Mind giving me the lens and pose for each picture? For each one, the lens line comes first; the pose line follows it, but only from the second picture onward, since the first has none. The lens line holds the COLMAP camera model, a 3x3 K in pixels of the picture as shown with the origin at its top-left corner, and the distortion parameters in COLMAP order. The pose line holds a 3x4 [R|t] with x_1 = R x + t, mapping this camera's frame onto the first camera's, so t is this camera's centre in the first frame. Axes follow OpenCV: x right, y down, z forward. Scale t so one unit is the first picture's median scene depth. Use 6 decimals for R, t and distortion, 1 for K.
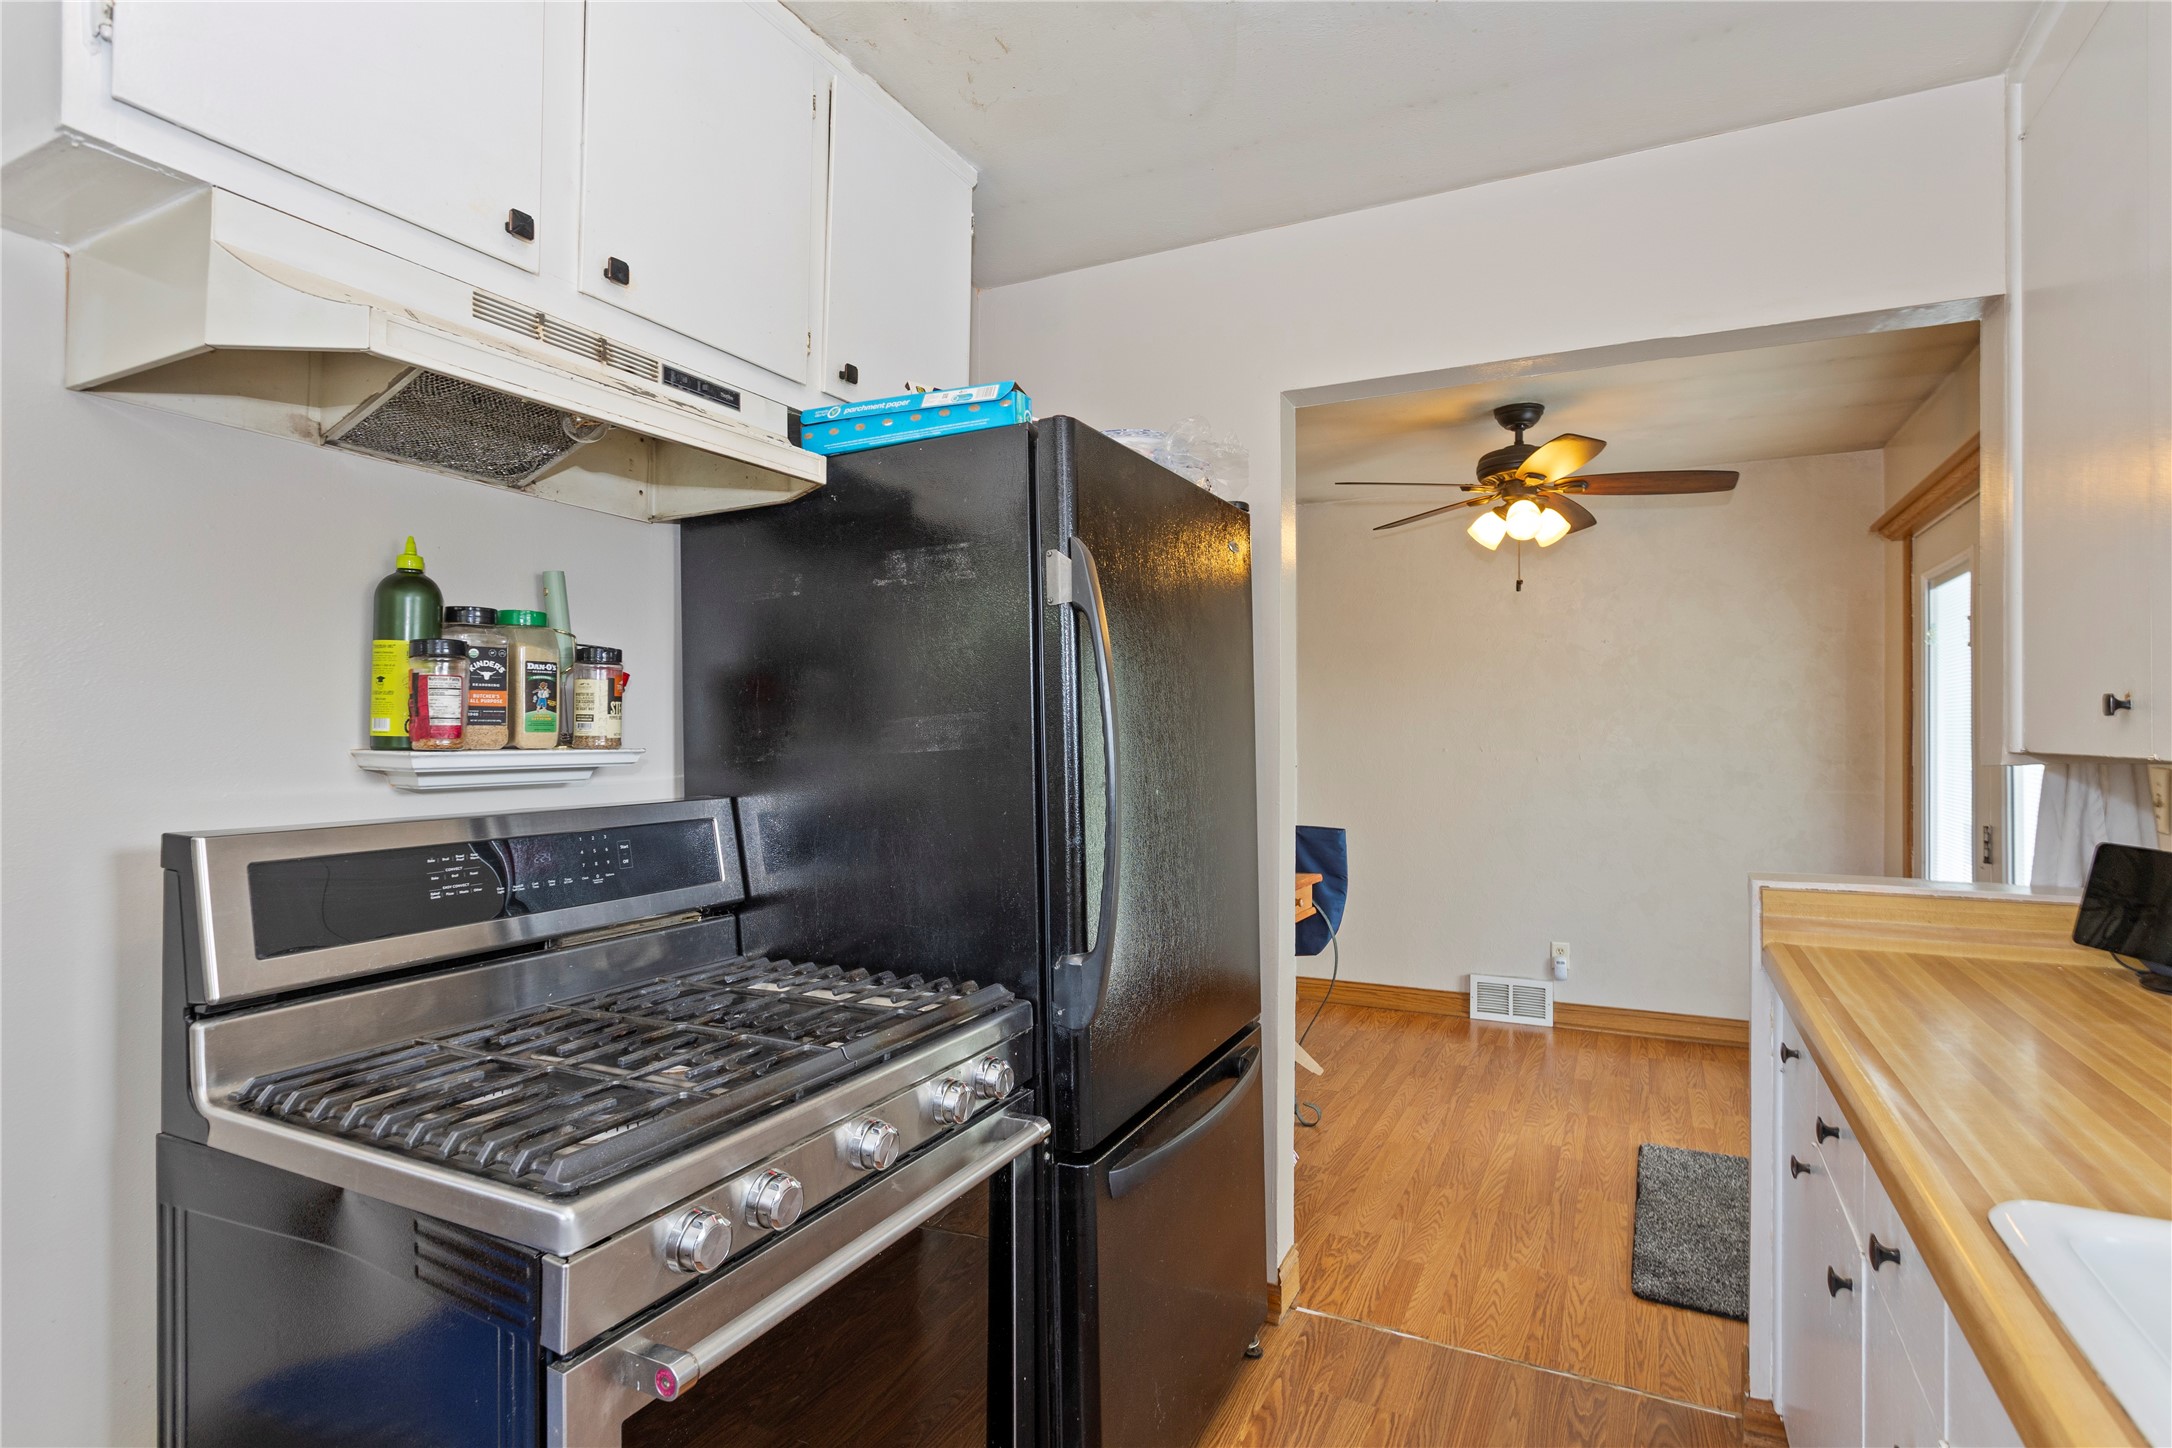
lens RADIAL K [[1058.3, 0, 1116.3], [0, 1058.3, 724.2], [0, 0, 1]] dist [-0.006098, -0.000675]
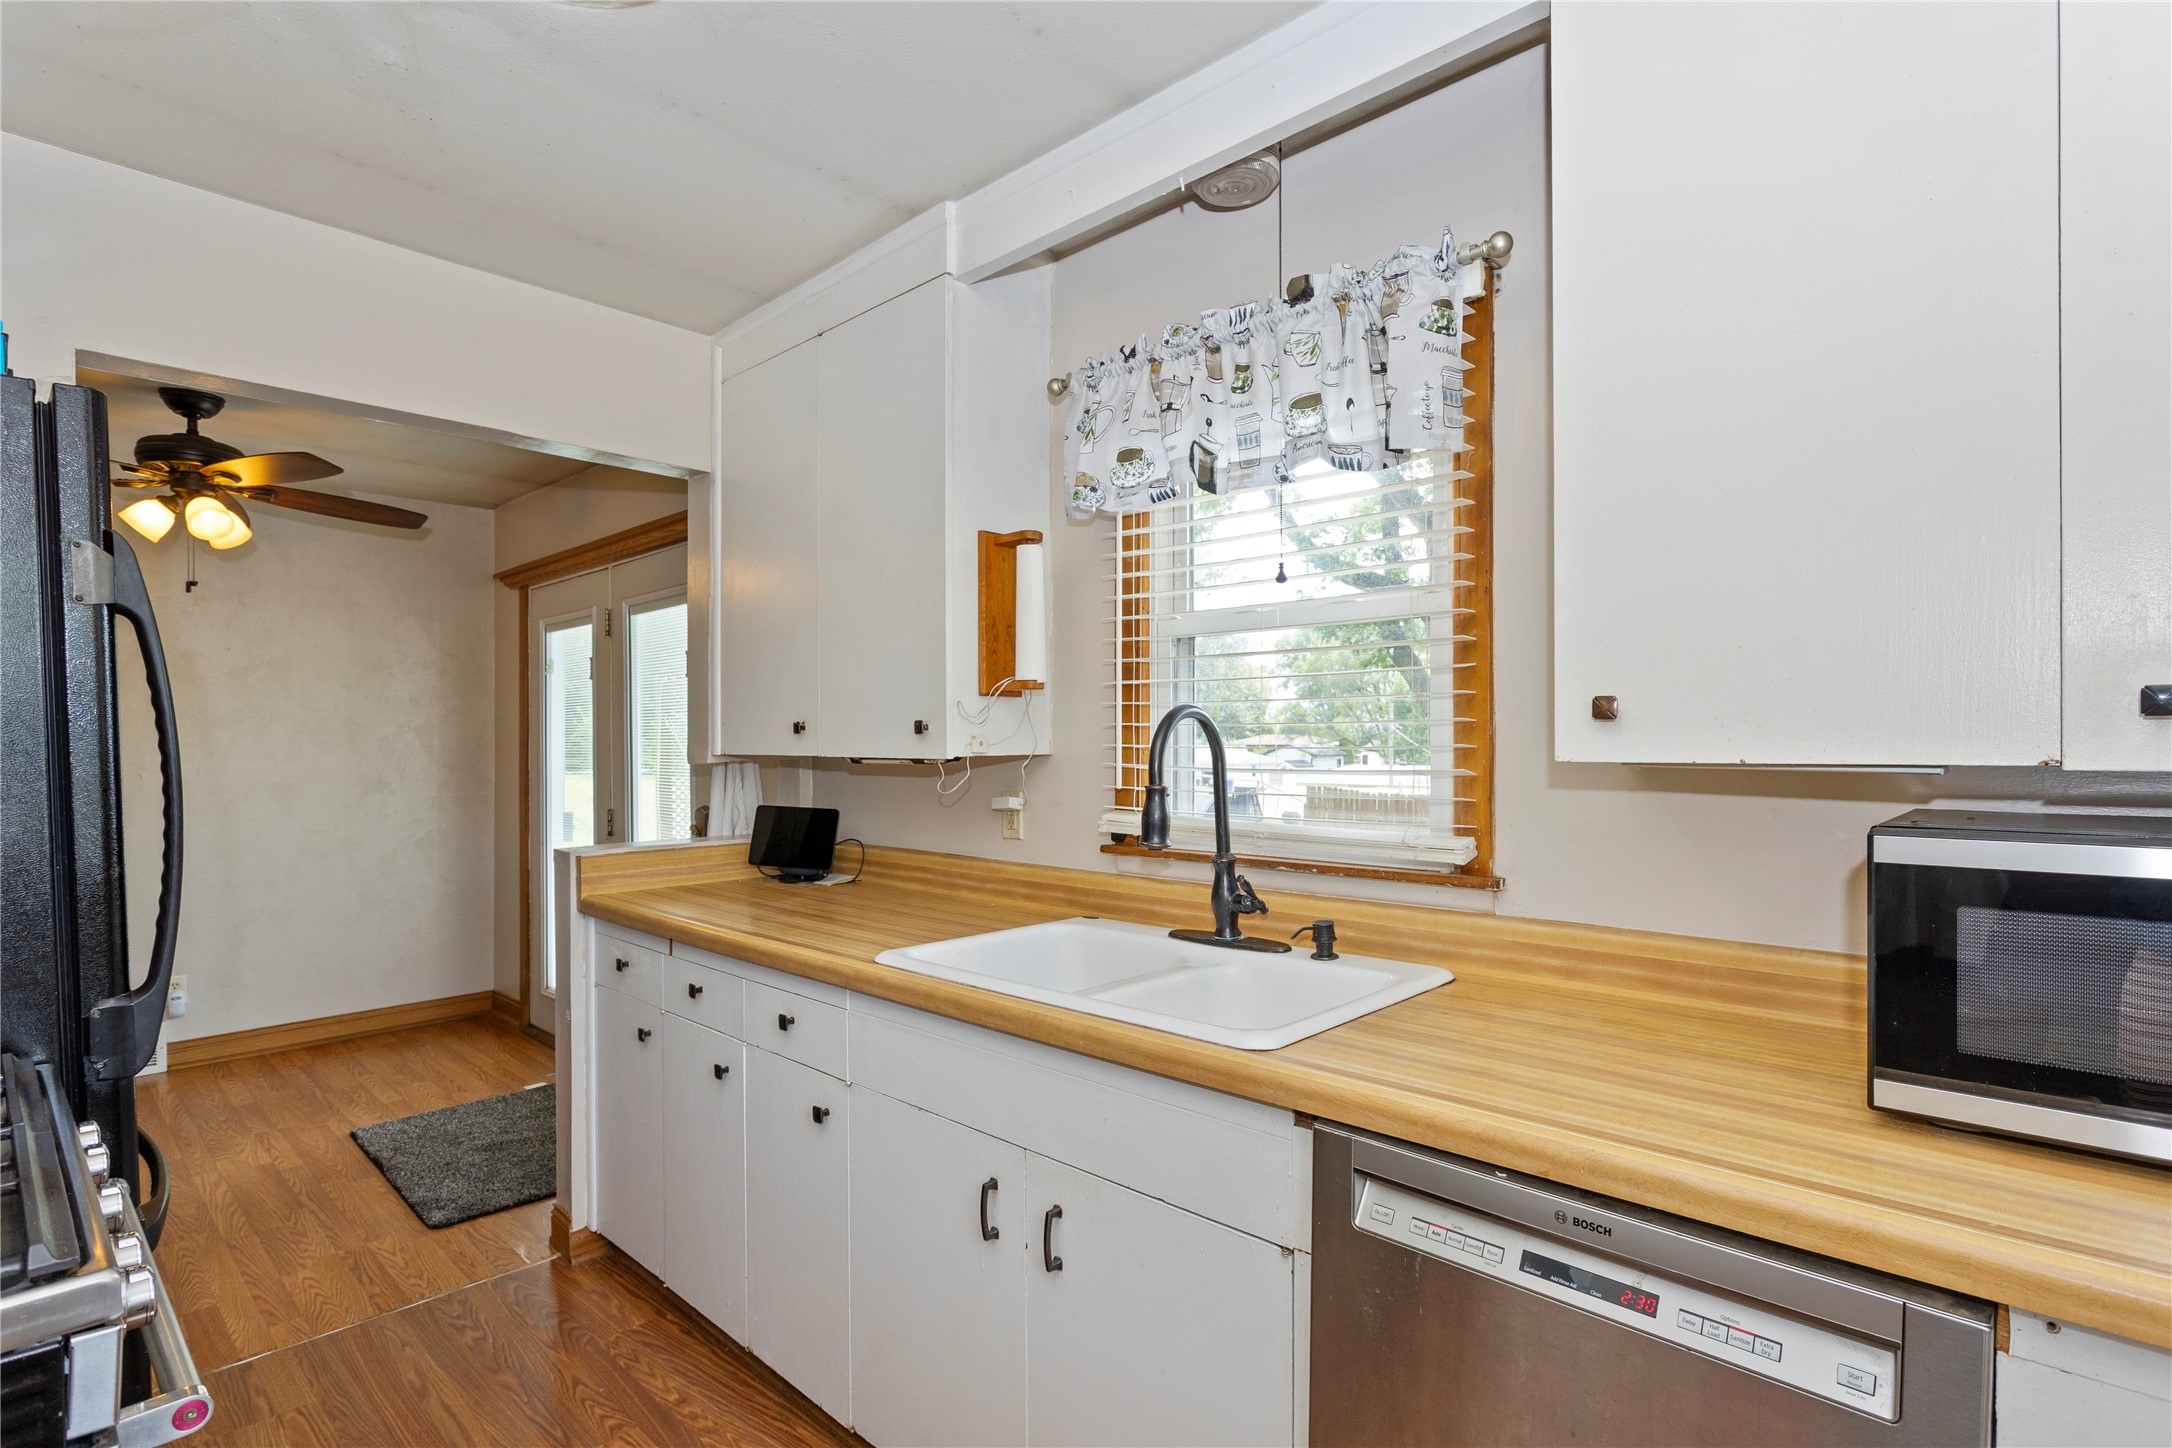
lens RADIAL K [[1056.3, 0, 1073.6], [0, 1056.3, 740.3], [0, 0, 1]] dist [-0.003759, -0.000242]
pose [[0.310058, -0.003909, 0.950710, -0.273220], [-0.001626, 0.999988, 0.004642, -0.002434], [-0.950716, -0.002985, 0.310048, -0.020484]]
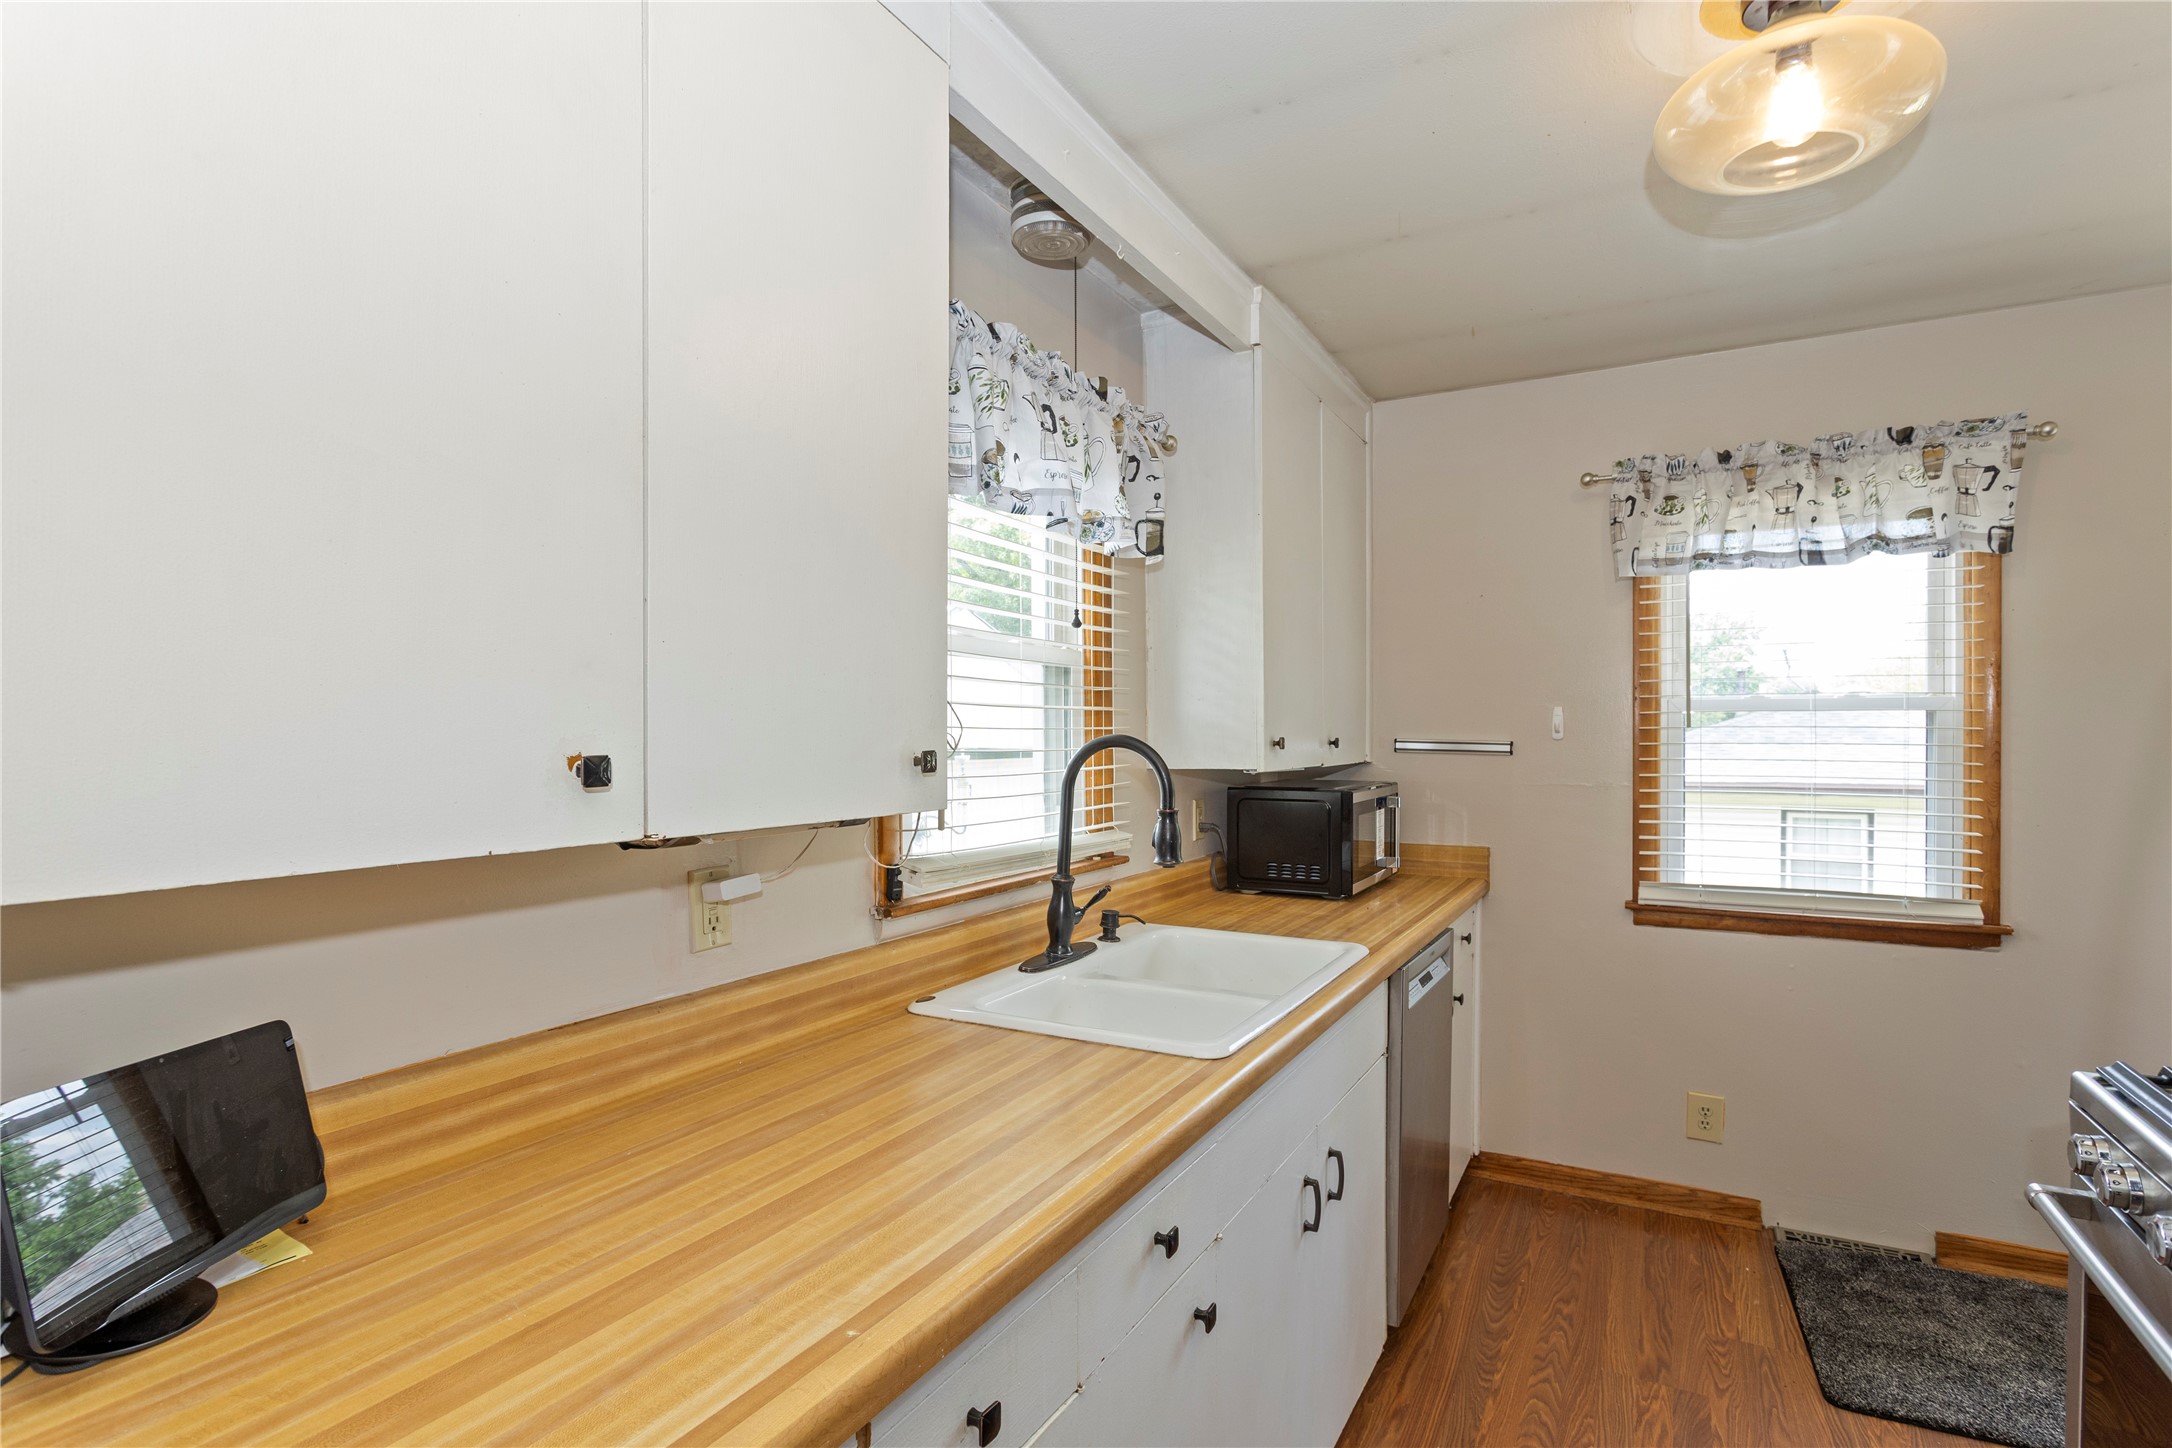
lens RADIAL K [[1056.3, 0, 1073.6], [0, 1056.3, 740.3], [0, 0, 1]] dist [-0.003759, -0.000242]
pose [[-0.997404, -0.001021, 0.072003, 0.231589], [-0.000780, 0.999994, 0.003375, -0.016617], [-0.072006, 0.003310, -0.997399, 0.660587]]
